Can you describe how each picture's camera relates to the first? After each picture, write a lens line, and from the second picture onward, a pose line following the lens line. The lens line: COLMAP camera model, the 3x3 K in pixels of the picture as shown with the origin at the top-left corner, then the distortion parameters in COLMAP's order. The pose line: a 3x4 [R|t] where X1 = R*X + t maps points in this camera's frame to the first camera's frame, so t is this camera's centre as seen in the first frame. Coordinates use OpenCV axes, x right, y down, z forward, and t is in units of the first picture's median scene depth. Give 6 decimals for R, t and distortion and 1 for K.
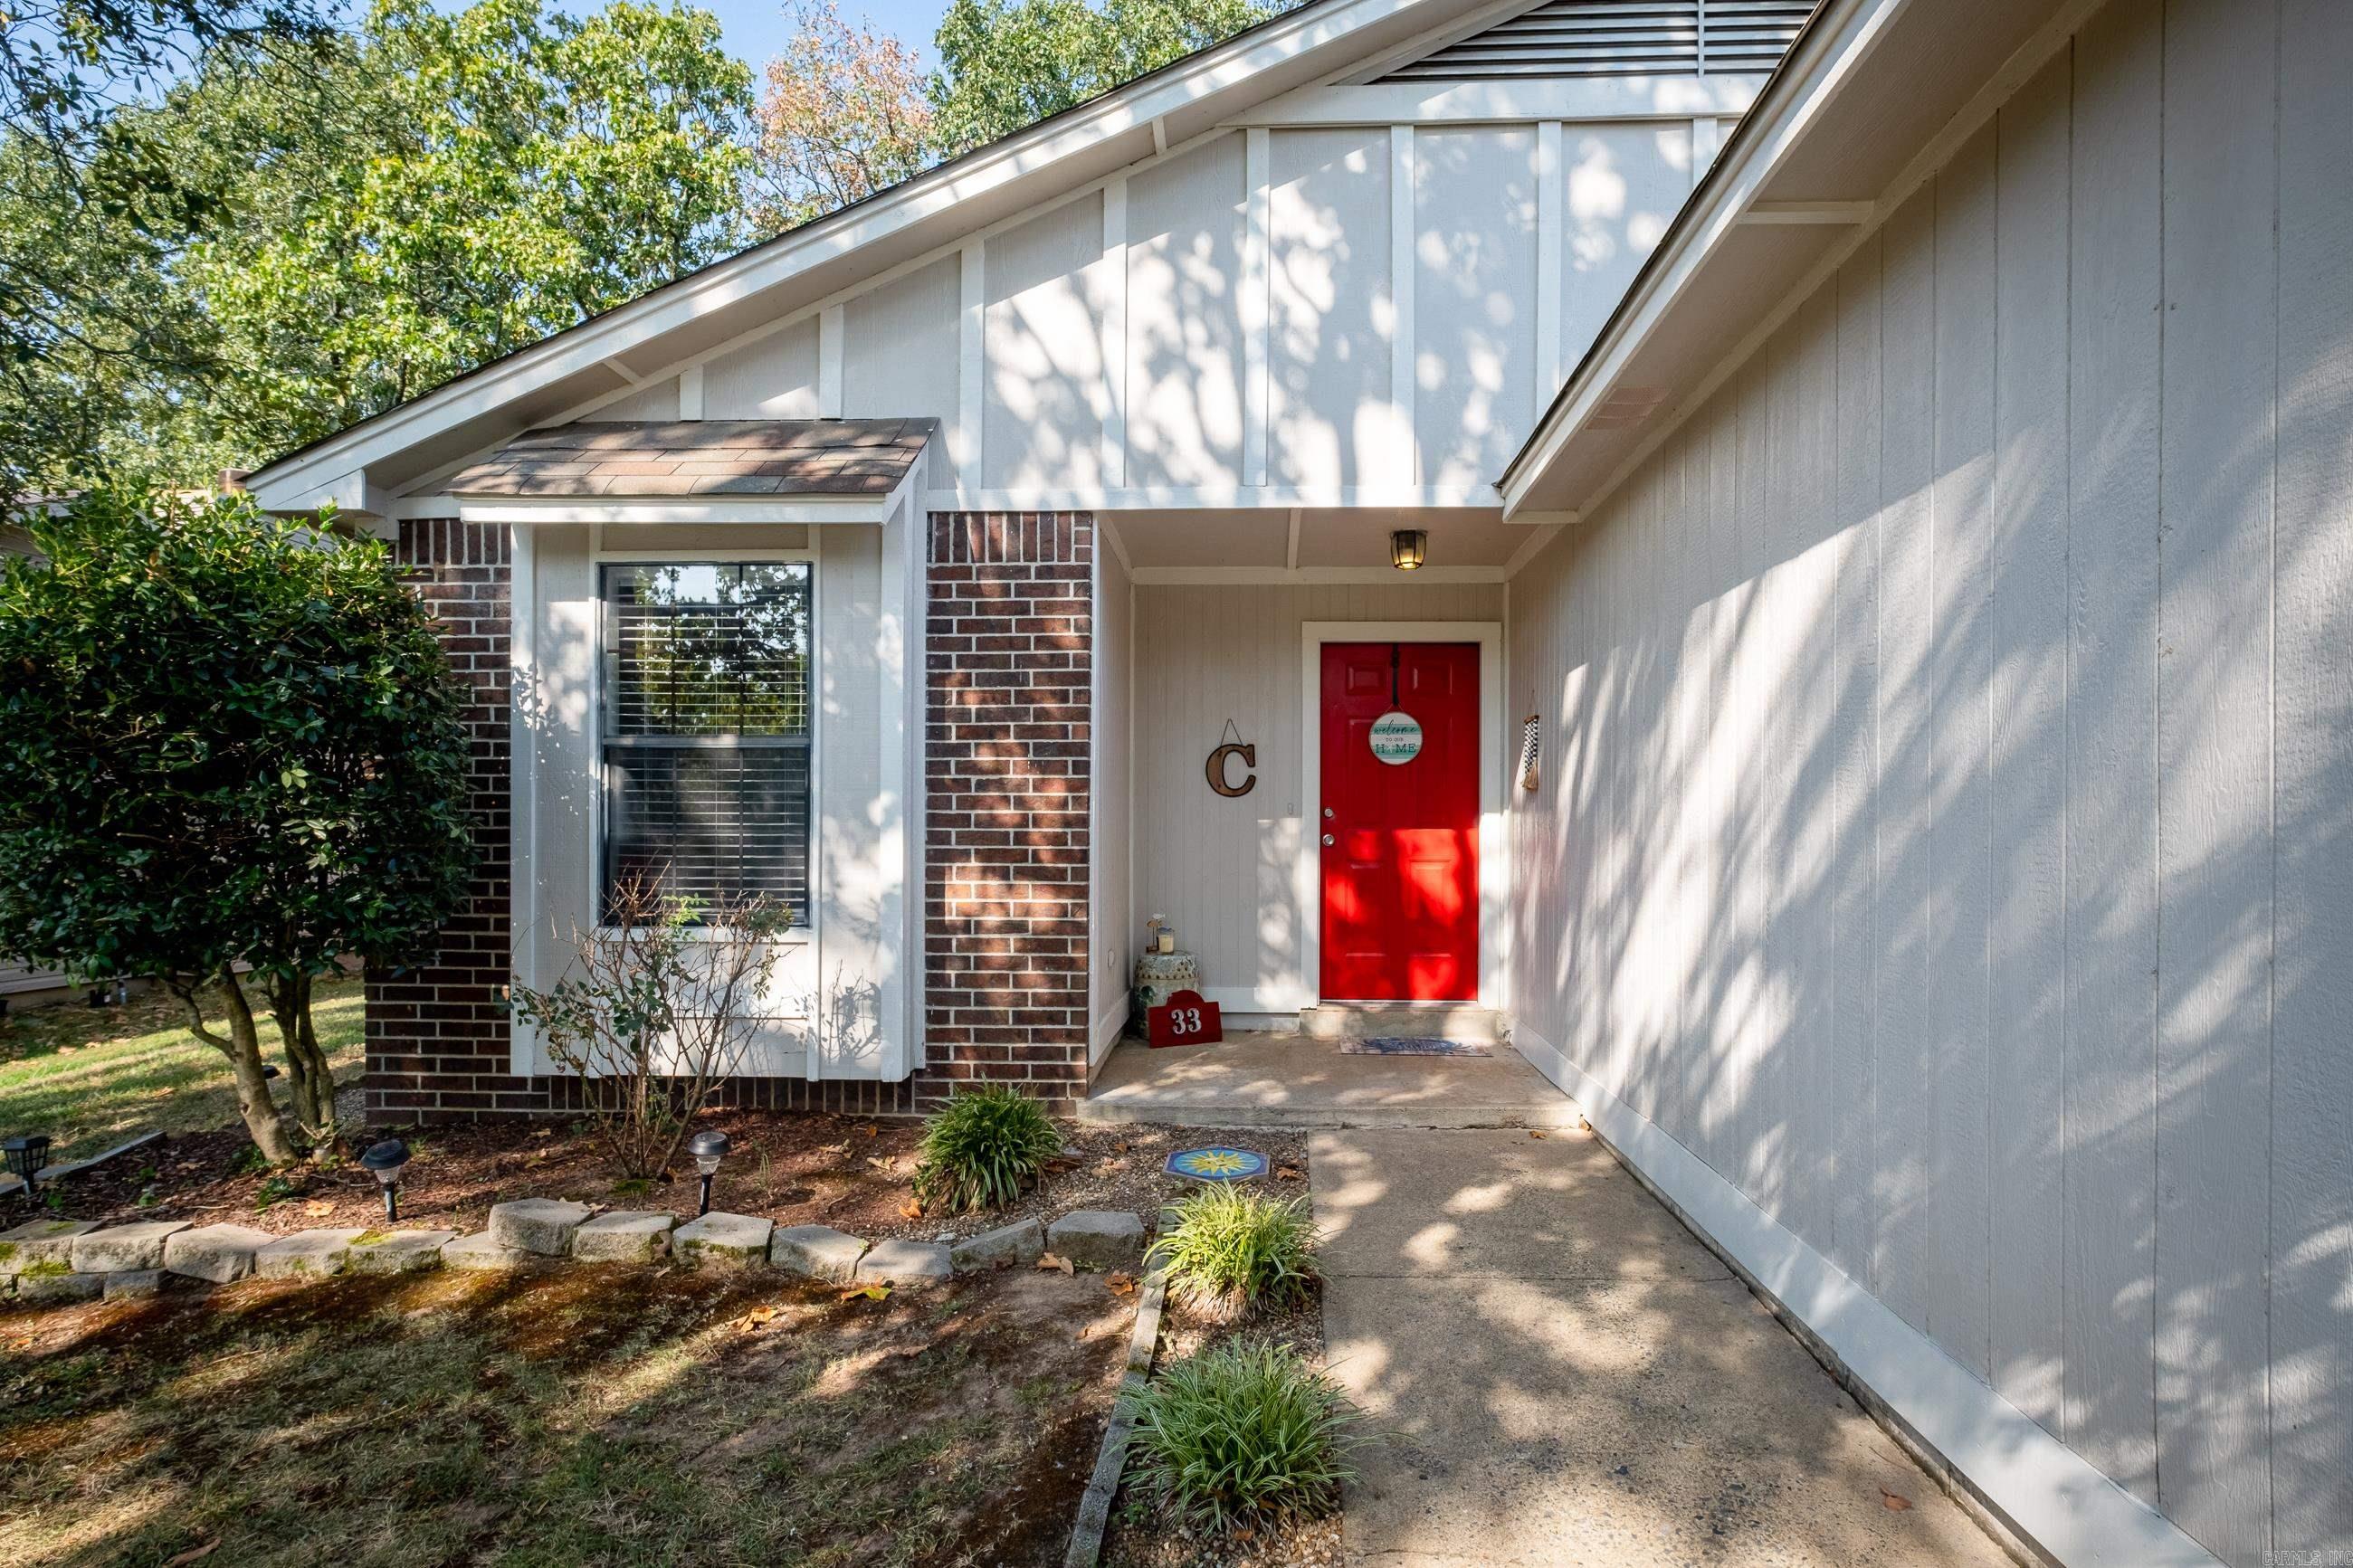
lens RADIAL K [[1155.3, 0, 1171.9], [0, 1155.3, 811.0], [0, 0, 1]] dist [-0.031588, 0.000157]
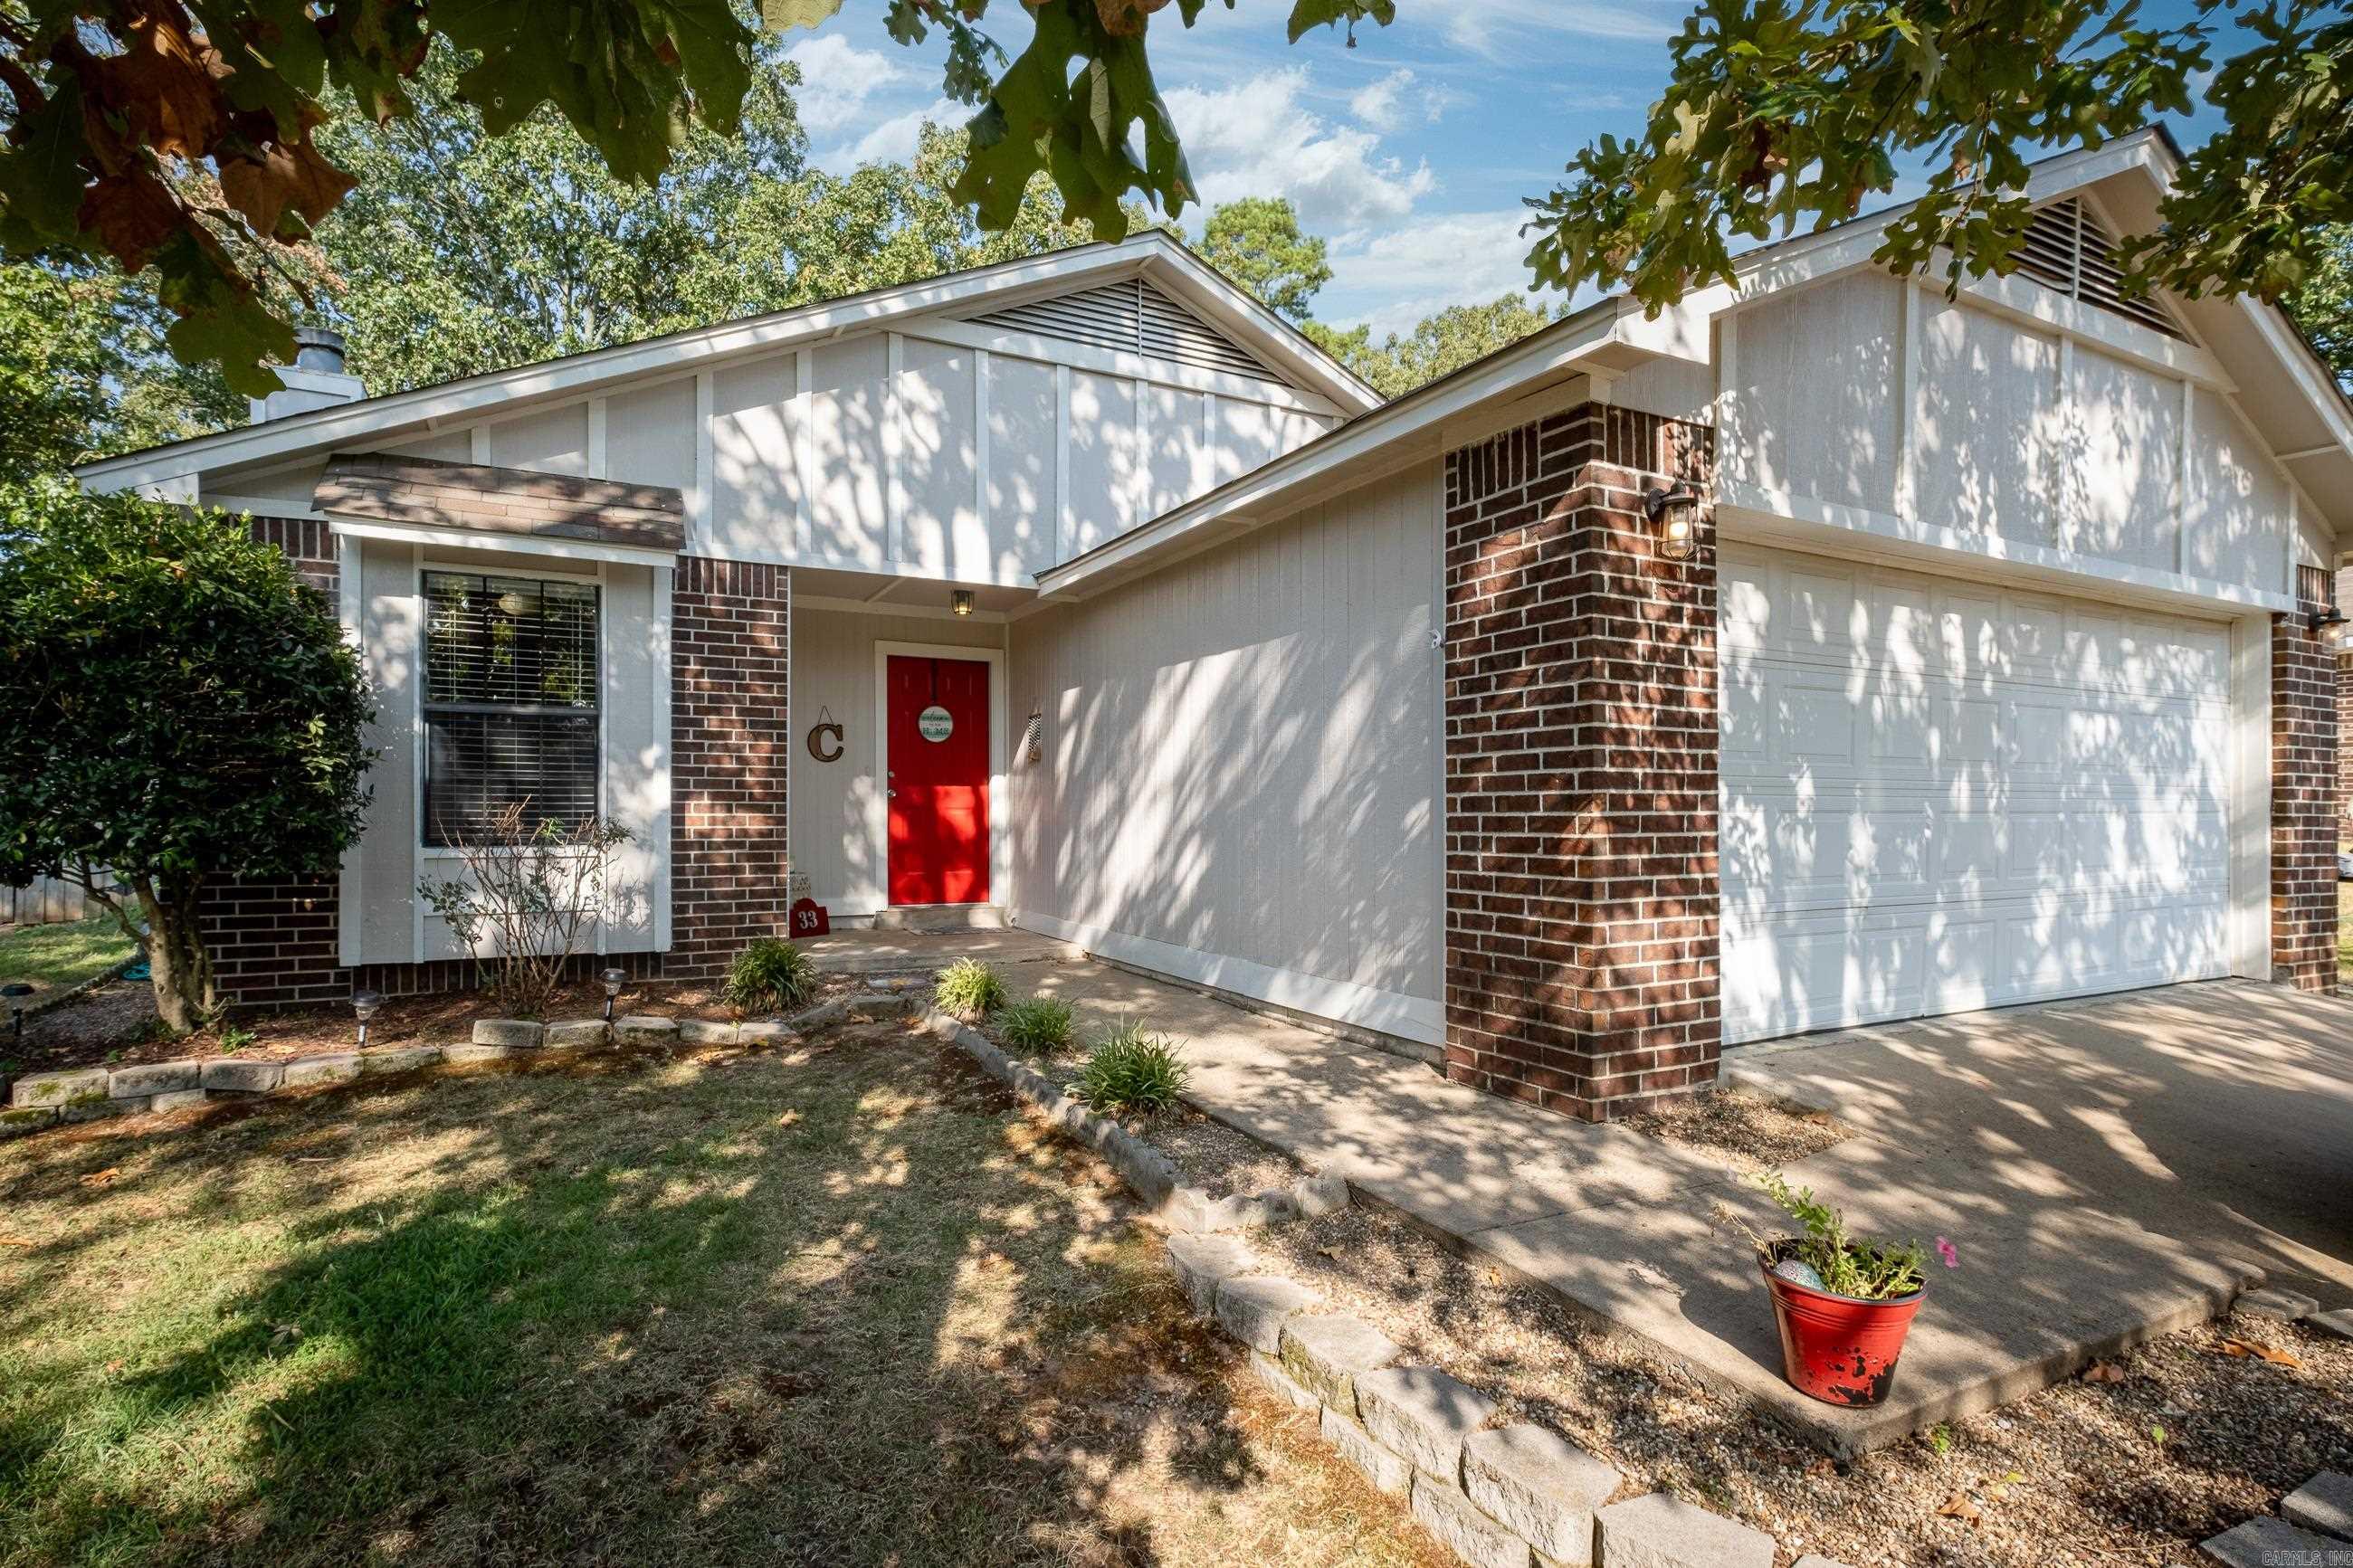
lens RADIAL K [[1155.3, 0, 1171.9], [0, 1155.3, 811.0], [0, 0, 1]] dist [-0.031588, 0.000157]
pose [[0.845355, -0.001072, 0.534203, -0.447441], [-0.006800, 0.999895, 0.012768, 0.035420], [-0.534161, -0.014426, 0.845260, -0.532276]]
